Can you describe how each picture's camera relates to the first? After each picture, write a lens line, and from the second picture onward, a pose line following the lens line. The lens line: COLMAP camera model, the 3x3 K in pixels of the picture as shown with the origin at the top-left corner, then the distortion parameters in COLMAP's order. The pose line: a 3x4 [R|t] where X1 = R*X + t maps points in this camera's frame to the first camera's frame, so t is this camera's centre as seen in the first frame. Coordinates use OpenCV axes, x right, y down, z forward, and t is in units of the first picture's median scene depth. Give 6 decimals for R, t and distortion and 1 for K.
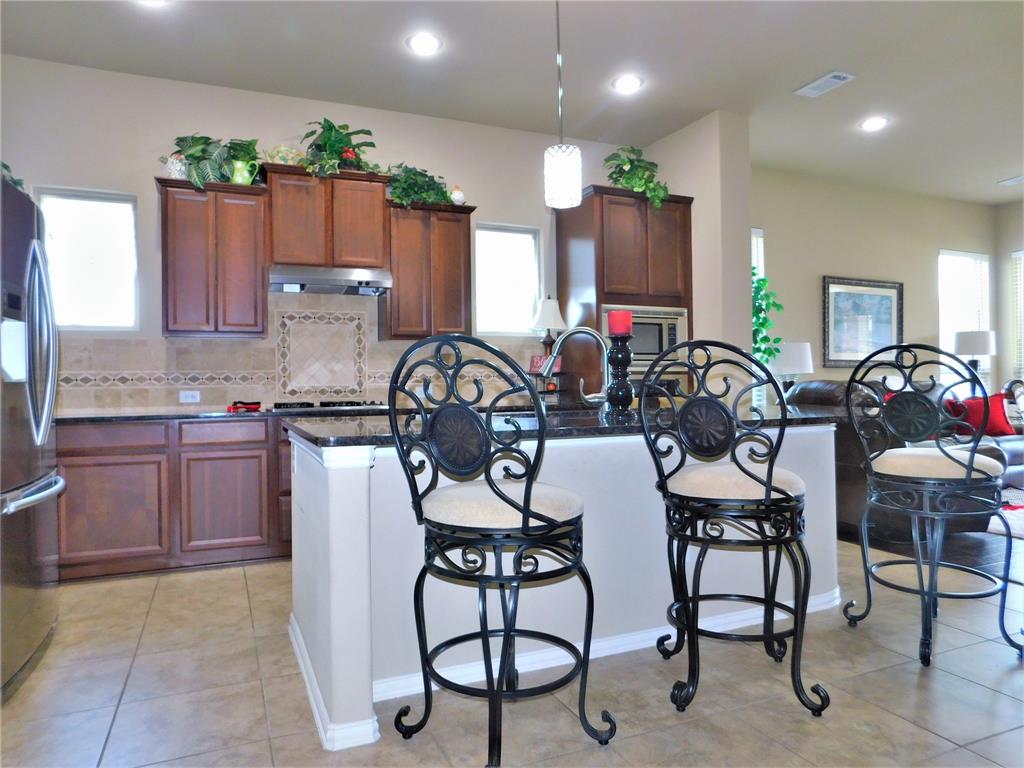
lens RADIAL K [[680.1, 0, 514.0], [0, 680.1, 383.4], [0, 0, 1]] dist [-0.066545, 0.051650]
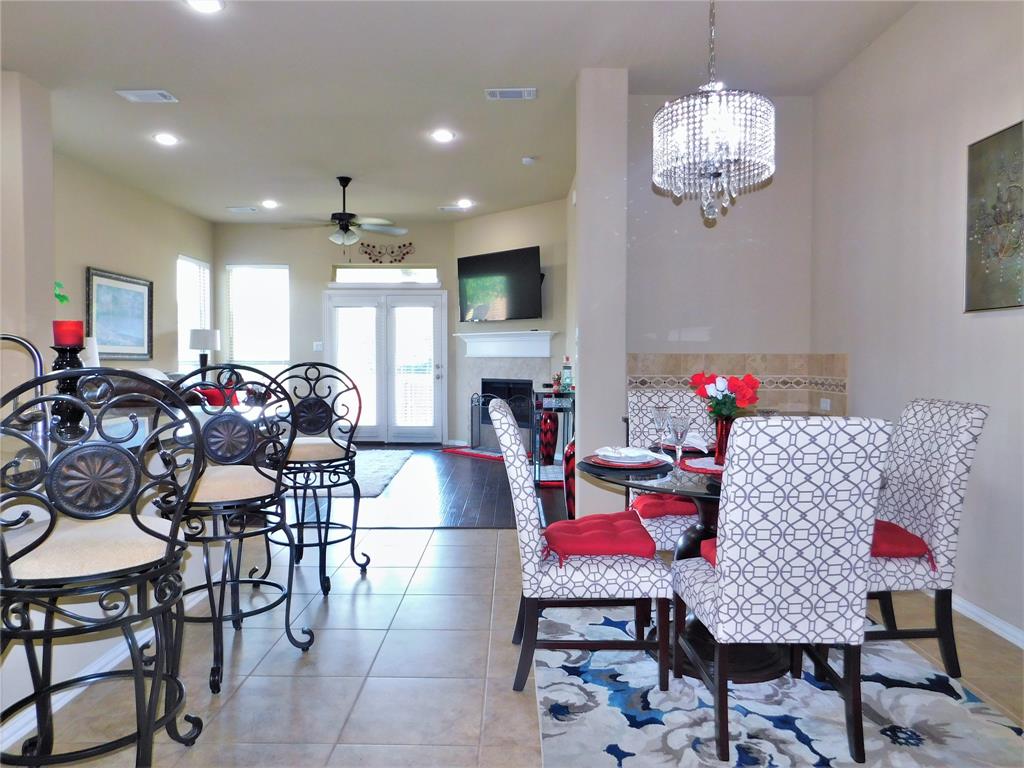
lens RADIAL K [[676.9, 0, 512.0], [0, 676.9, 384.0], [0, 0, 1]] dist [-0.077999, 0.078282]
pose [[0.404129, -0.020209, 0.914479, -0.259569], [-0.010298, 0.999592, 0.026640, -0.029722], [-0.914644, -0.020183, 0.403756, 0.048585]]
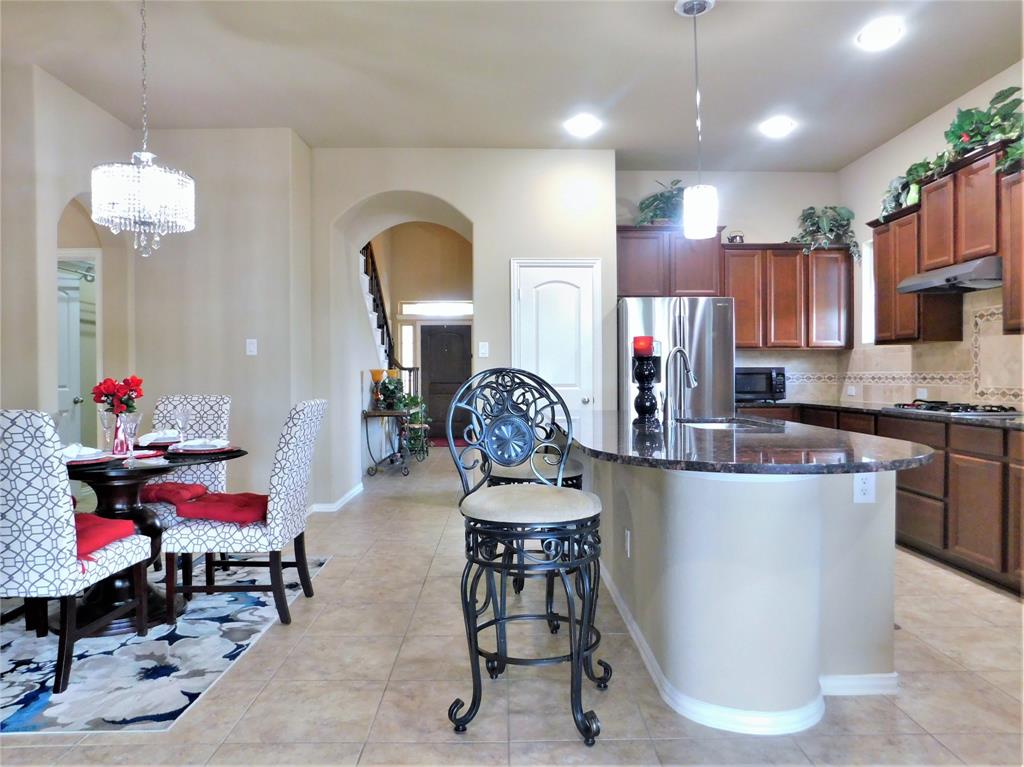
lens RADIAL K [[693.2, 0, 514.8], [0, 693.2, 383.3], [0, 0, 1]] dist [-0.067728, 0.053763]
pose [[-0.386914, 0.024615, -0.921787, 0.837337], [0.011614, 0.999694, 0.021820, -0.030653], [0.922043, -0.002263, -0.387081, 0.766806]]
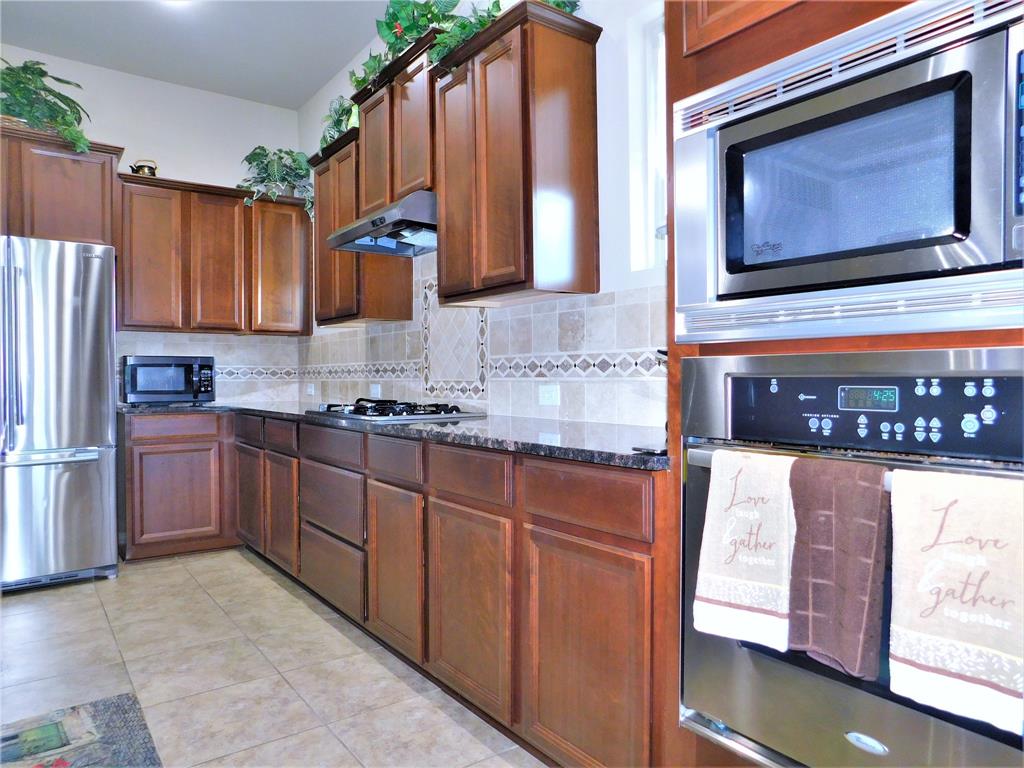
lens RADIAL K [[680.1, 0, 514.0], [0, 680.1, 383.4], [0, 0, 1]] dist [-0.066545, 0.051650]
pose [[0.218425, 0.019665, -0.975656, 0.413531], [0.003936, 0.999771, 0.021032, -0.007956], [0.975846, -0.008434, 0.218298, 0.935596]]
